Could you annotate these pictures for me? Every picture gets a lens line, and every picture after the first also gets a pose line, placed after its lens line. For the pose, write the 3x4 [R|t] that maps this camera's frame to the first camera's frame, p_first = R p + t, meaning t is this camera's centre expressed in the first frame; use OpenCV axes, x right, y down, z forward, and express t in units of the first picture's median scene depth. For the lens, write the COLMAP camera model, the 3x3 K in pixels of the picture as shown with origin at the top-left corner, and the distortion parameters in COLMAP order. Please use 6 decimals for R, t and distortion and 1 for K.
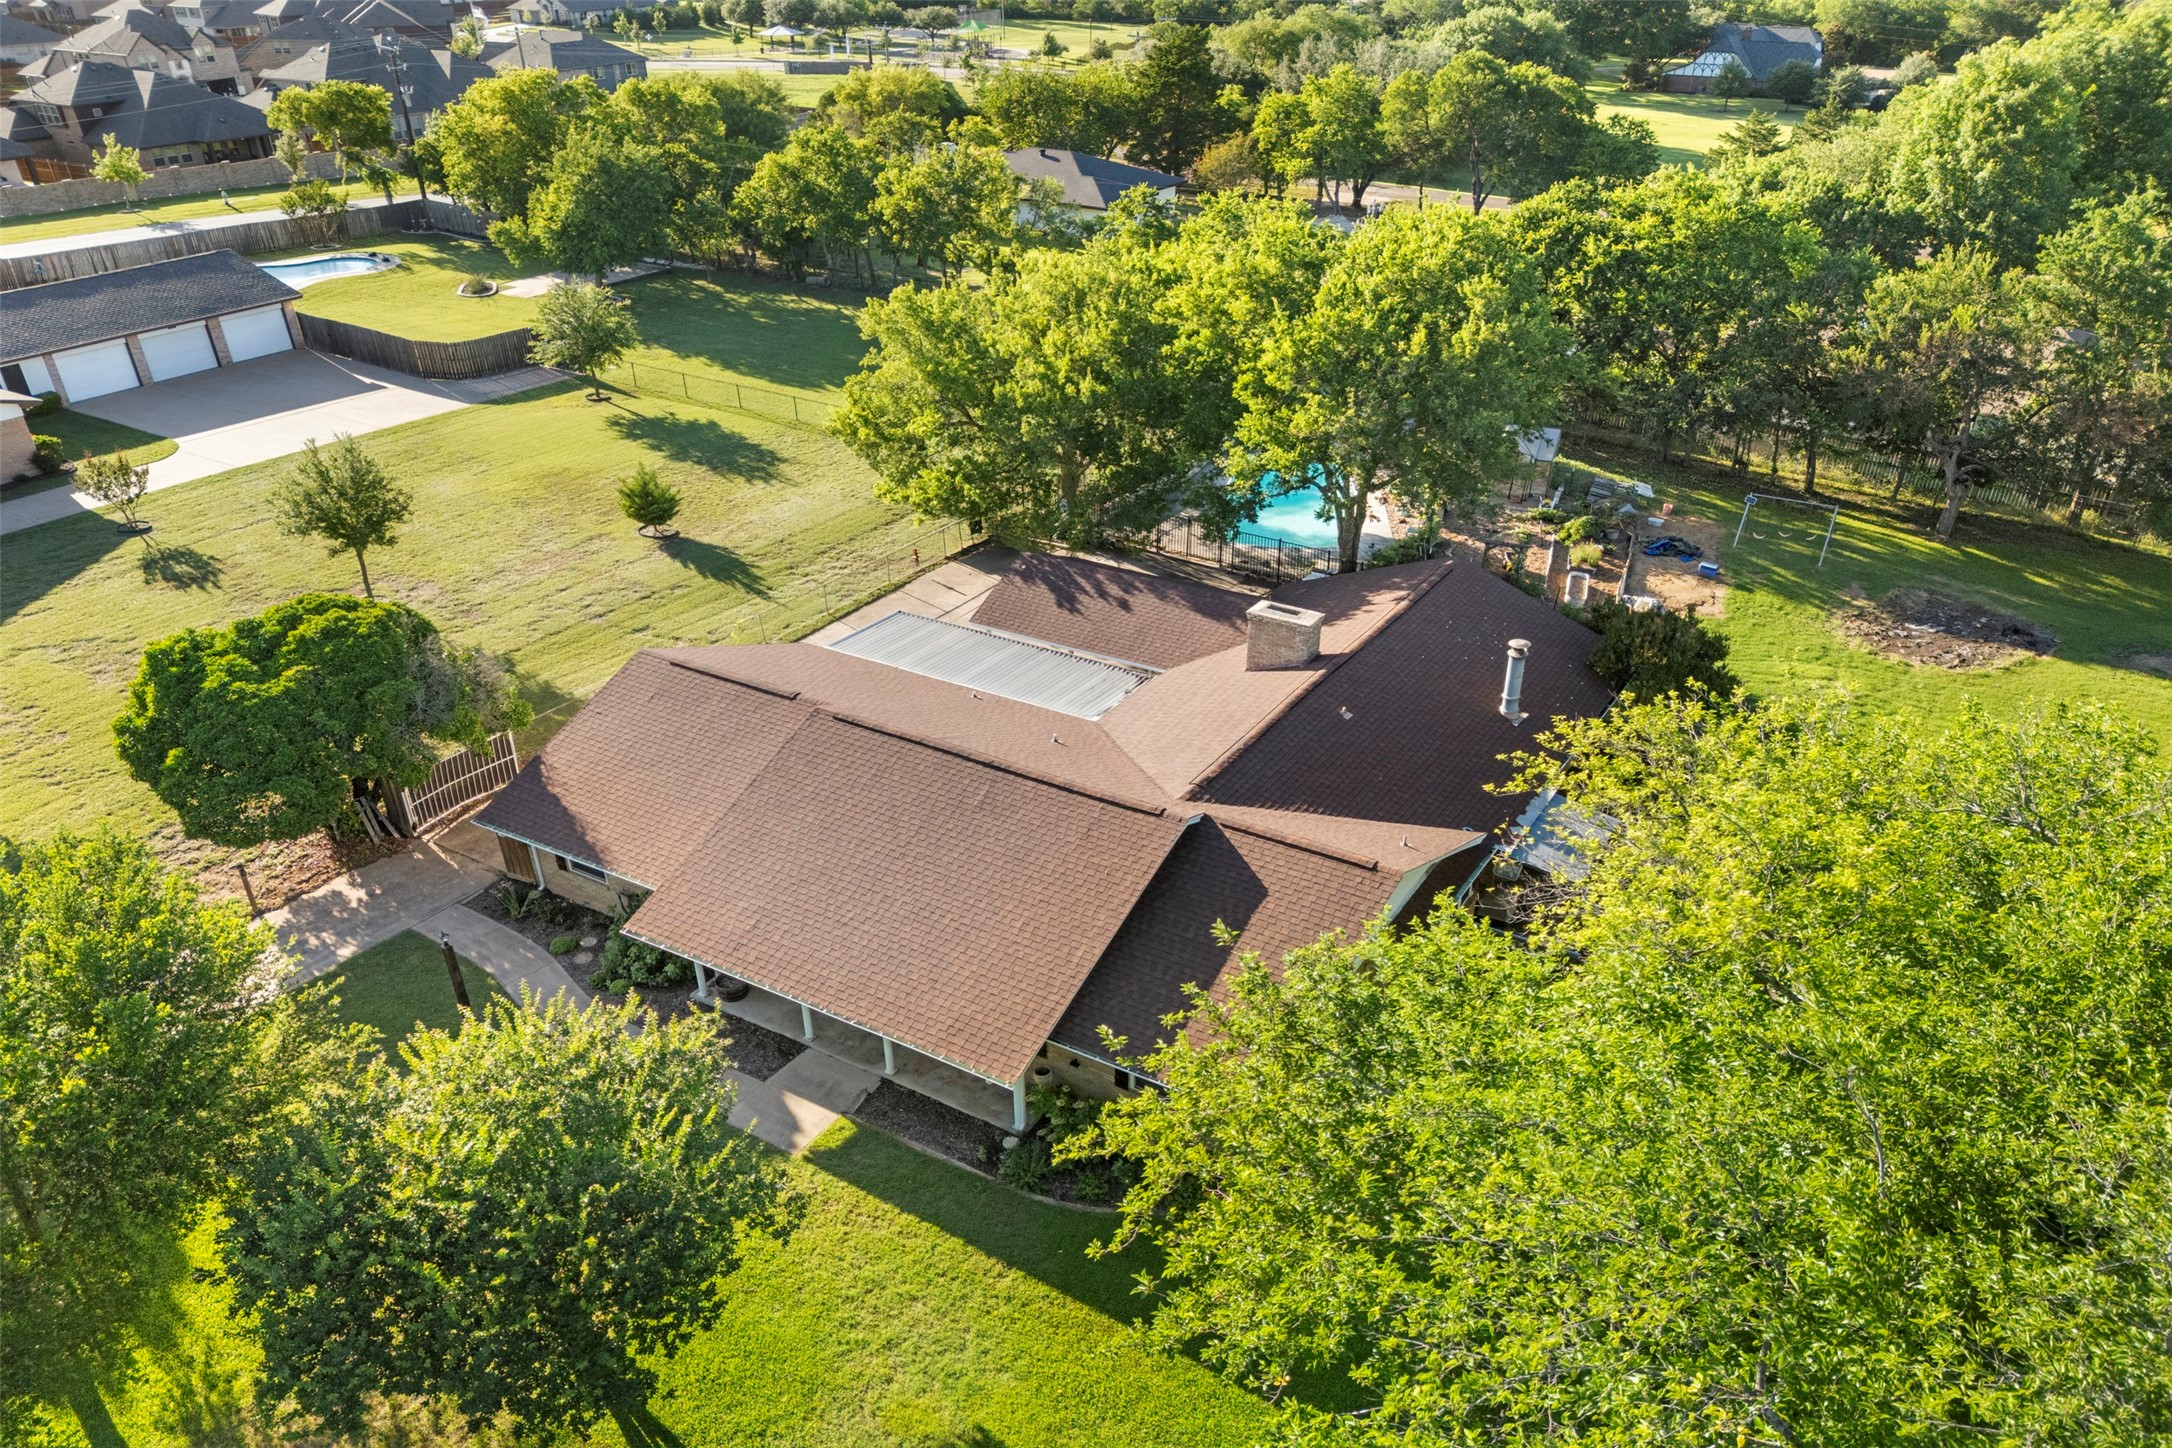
lens RADIAL K [[1765.9, 0, 1086.0], [0, 1765.9, 724.0], [0, 0, 1]] dist [0.016202, 0.003705]
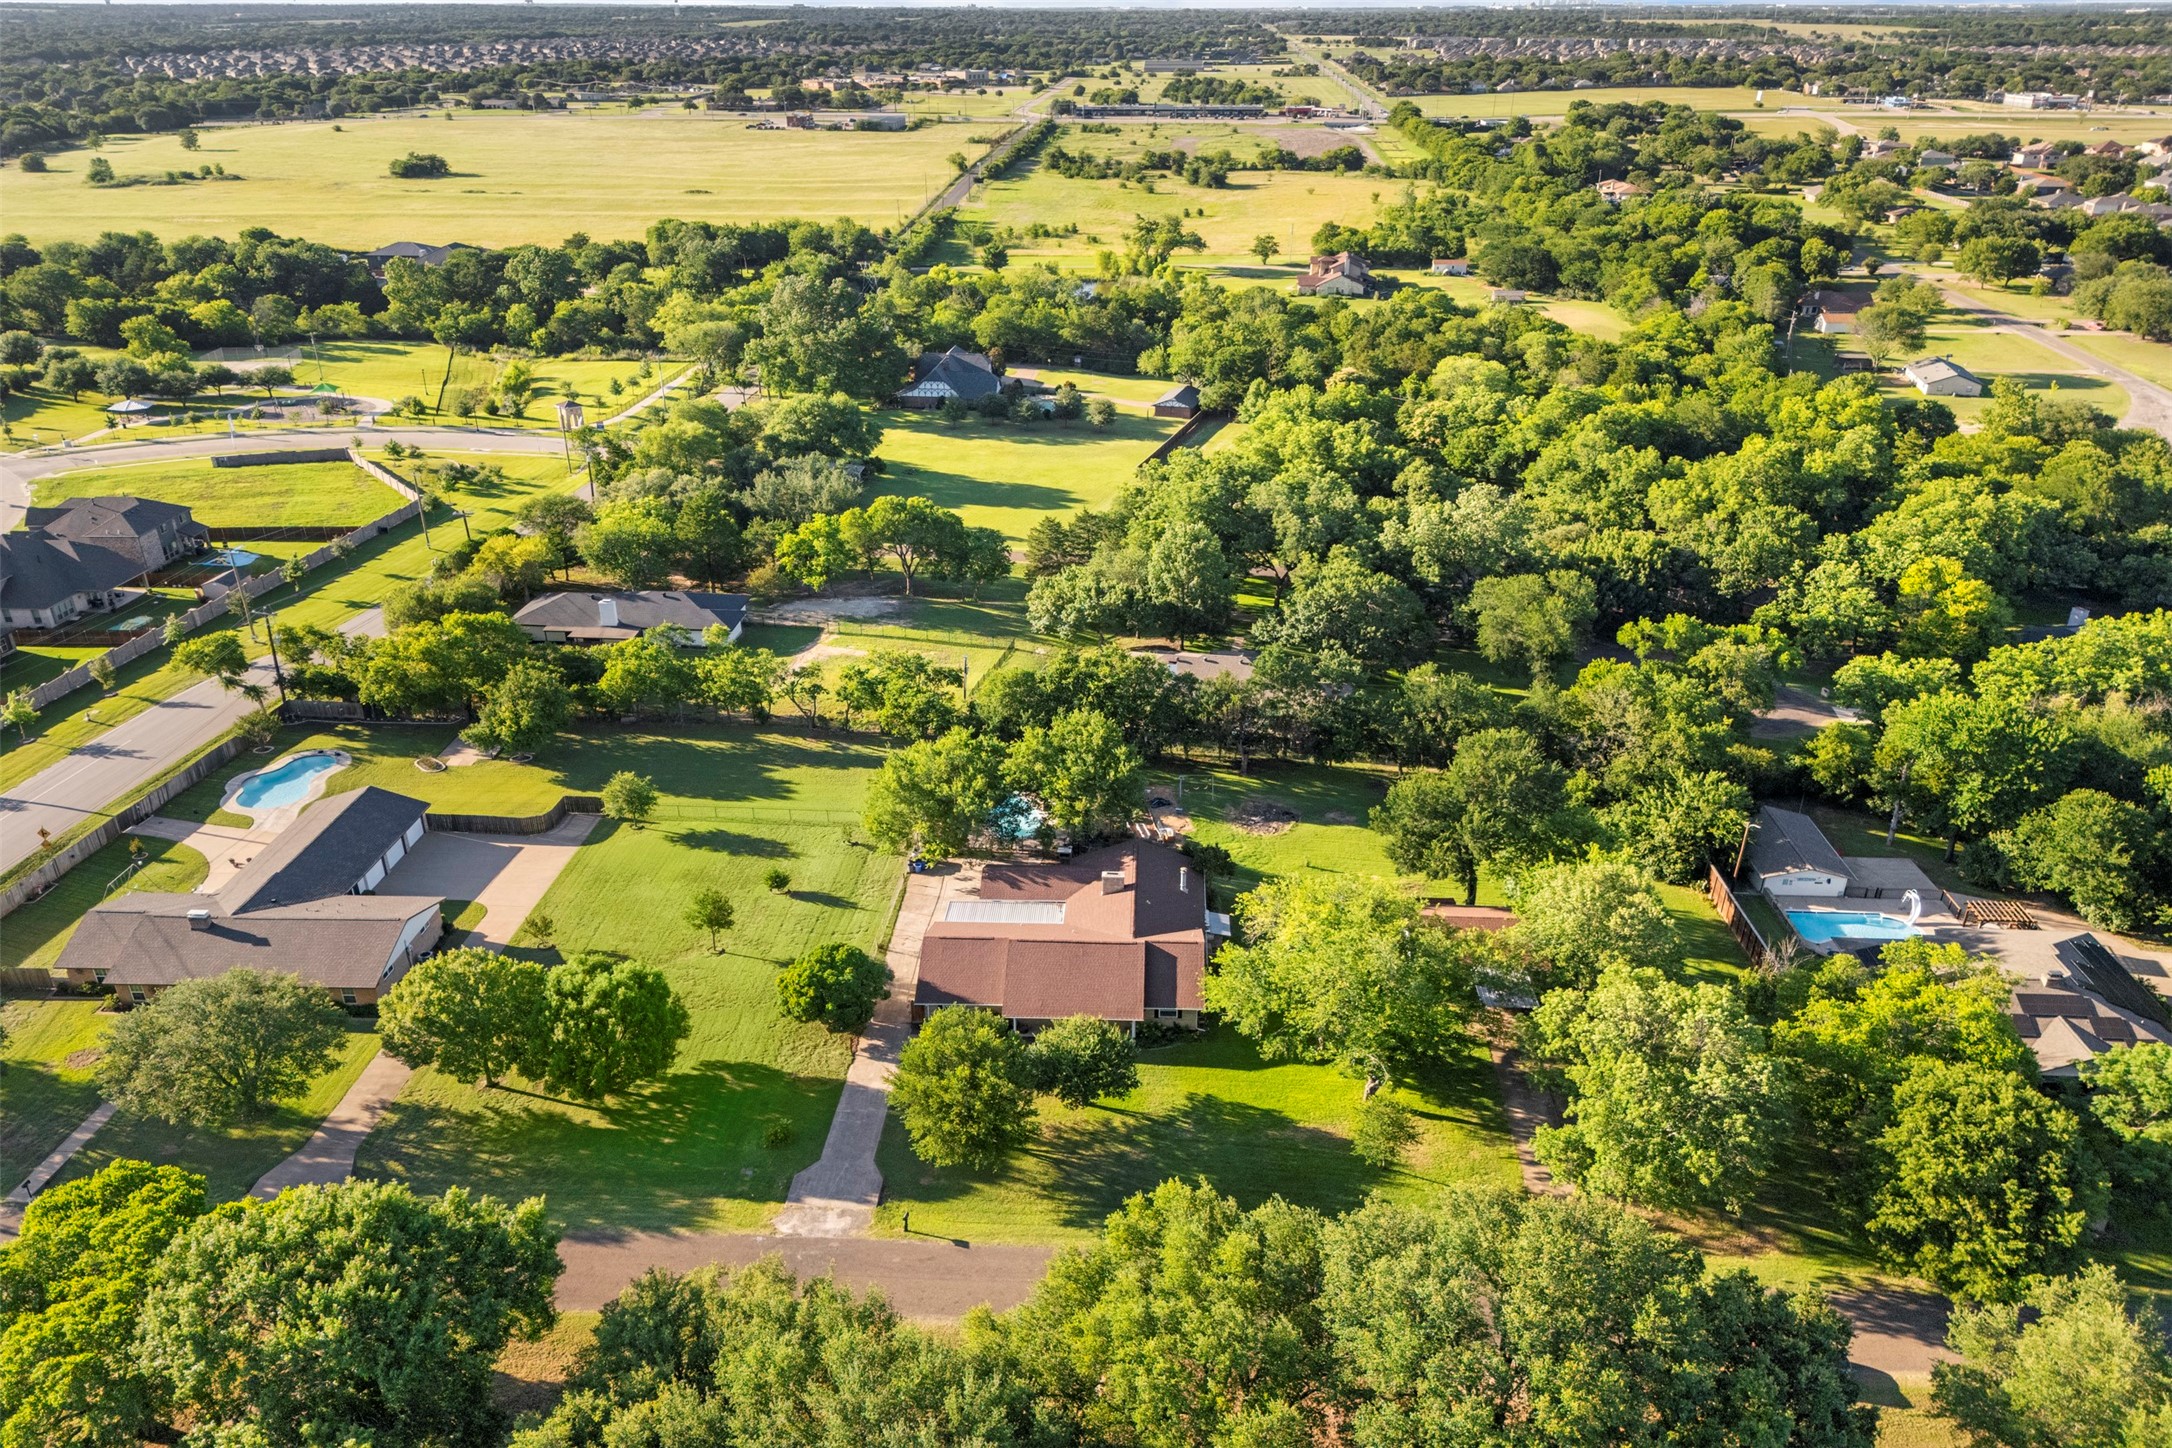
lens RADIAL K [[1765.9, 0, 1086.0], [0, 1765.9, 724.0], [0, 0, 1]] dist [0.016202, 0.003705]
pose [[0.875197, -0.189043, 0.445300, -1.026158], [0.220310, 0.975245, -0.018980, -0.222322], [-0.430689, 0.114716, 0.895180, -1.456104]]
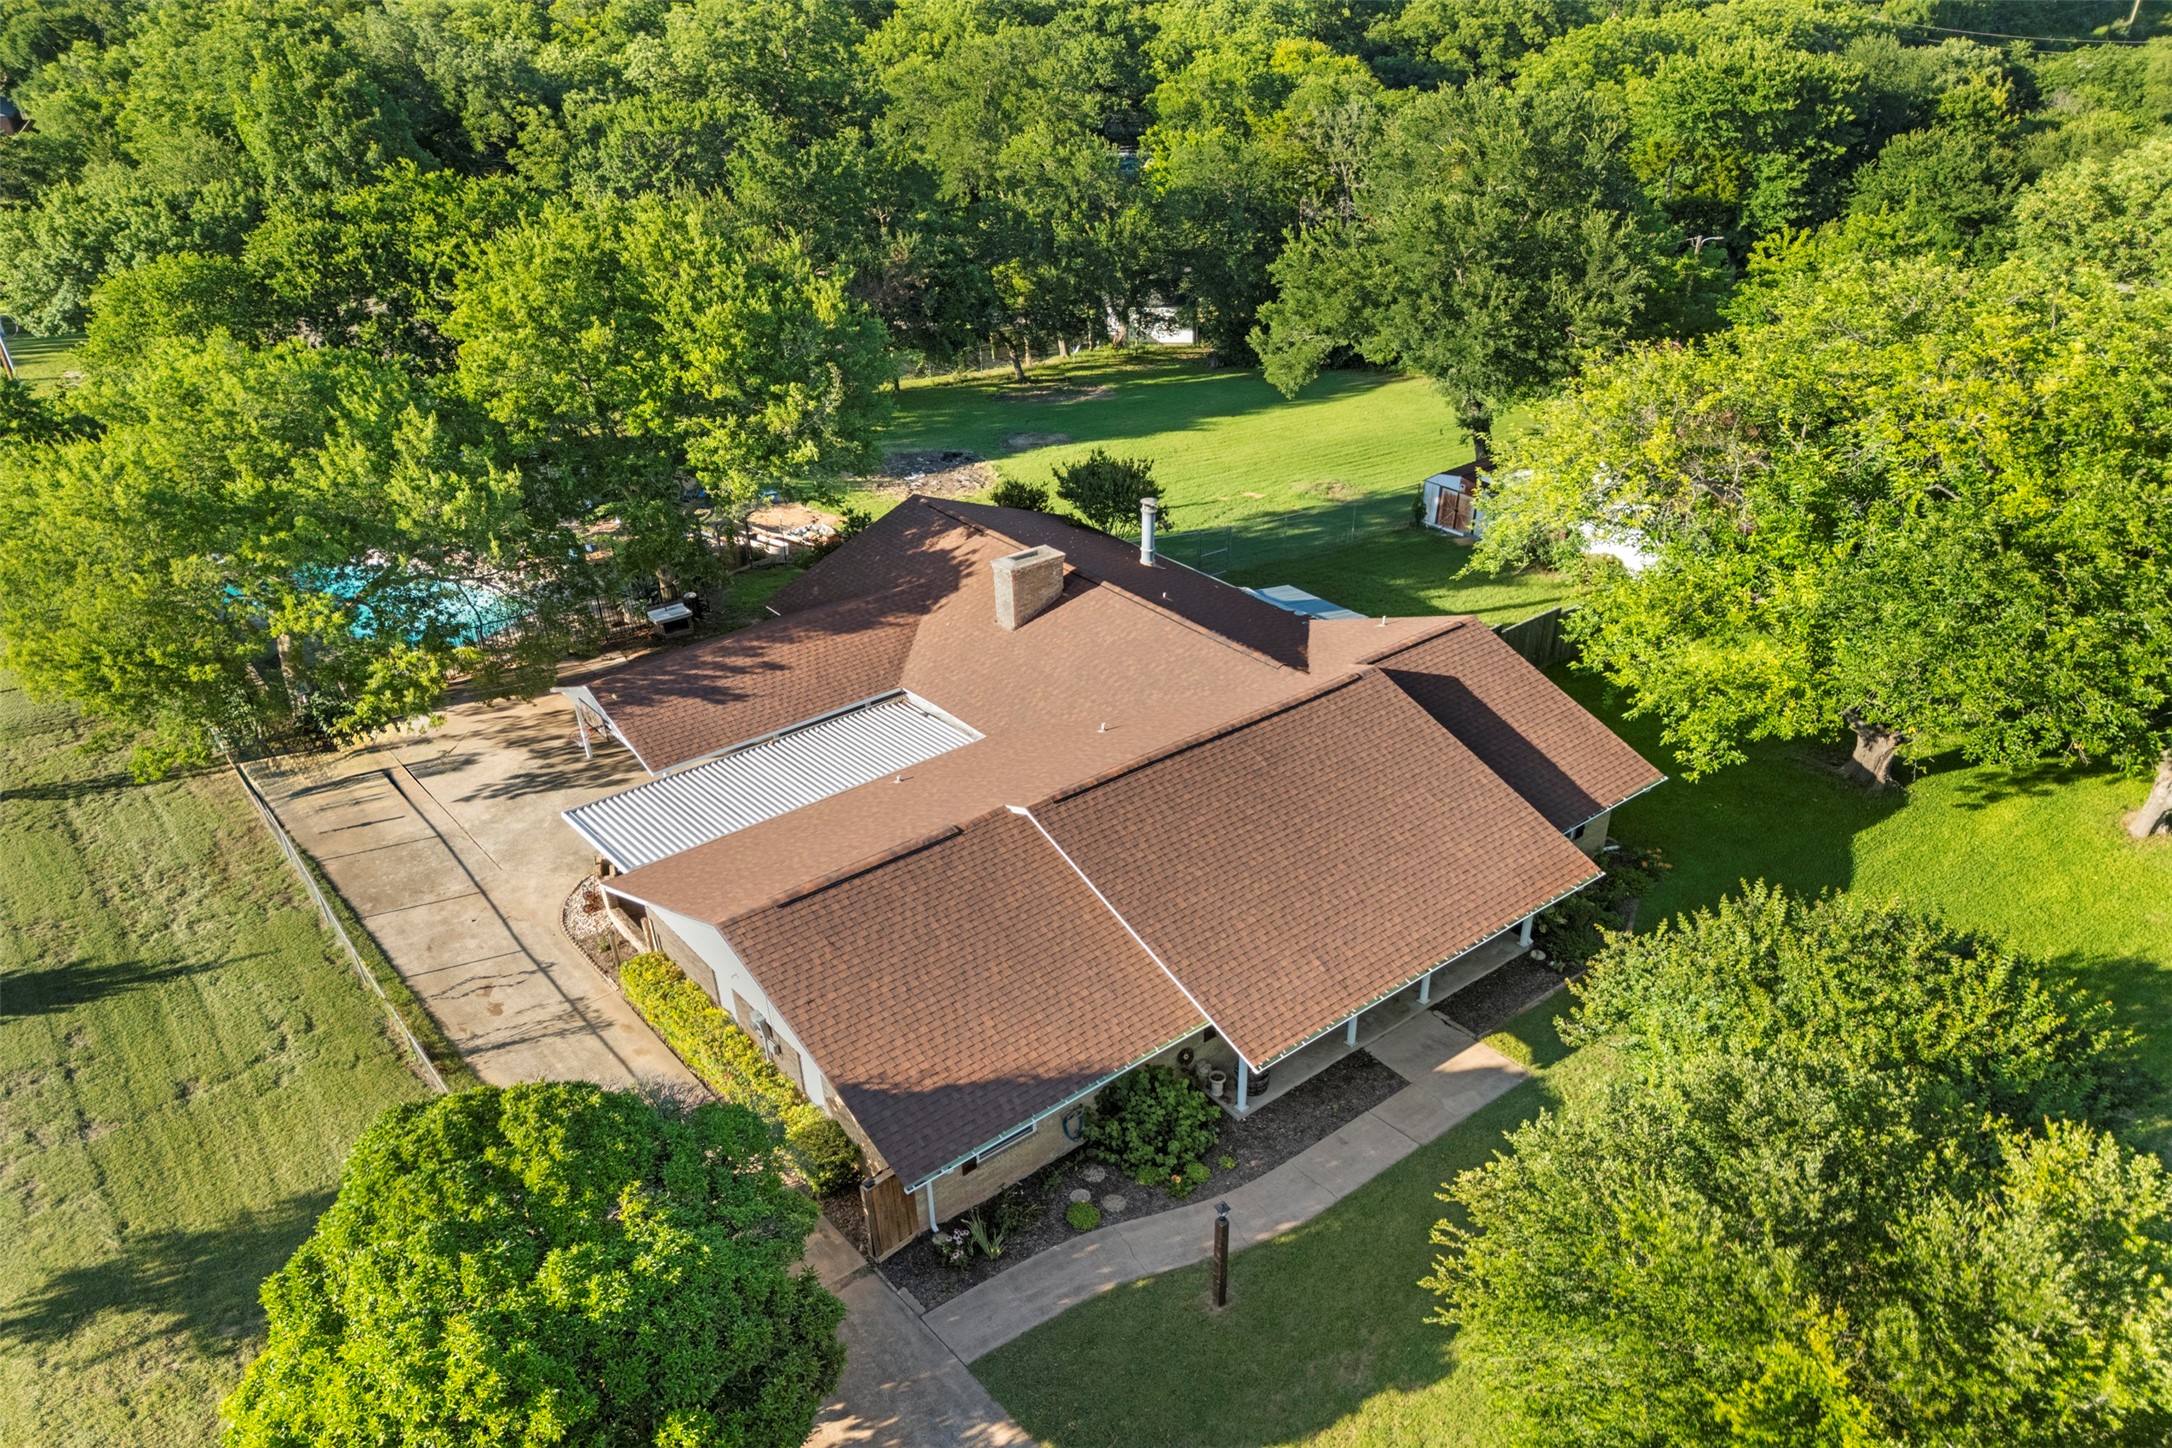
lens RADIAL K [[1765.9, 0, 1086.0], [0, 1765.9, 724.0], [0, 0, 1]] dist [0.016202, 0.003705]
pose [[0.276541, -0.410249, 0.869034, -0.662832], [0.426141, 0.862880, 0.271739, -0.200611], [-0.861353, 0.295185, 0.413445, 0.482624]]
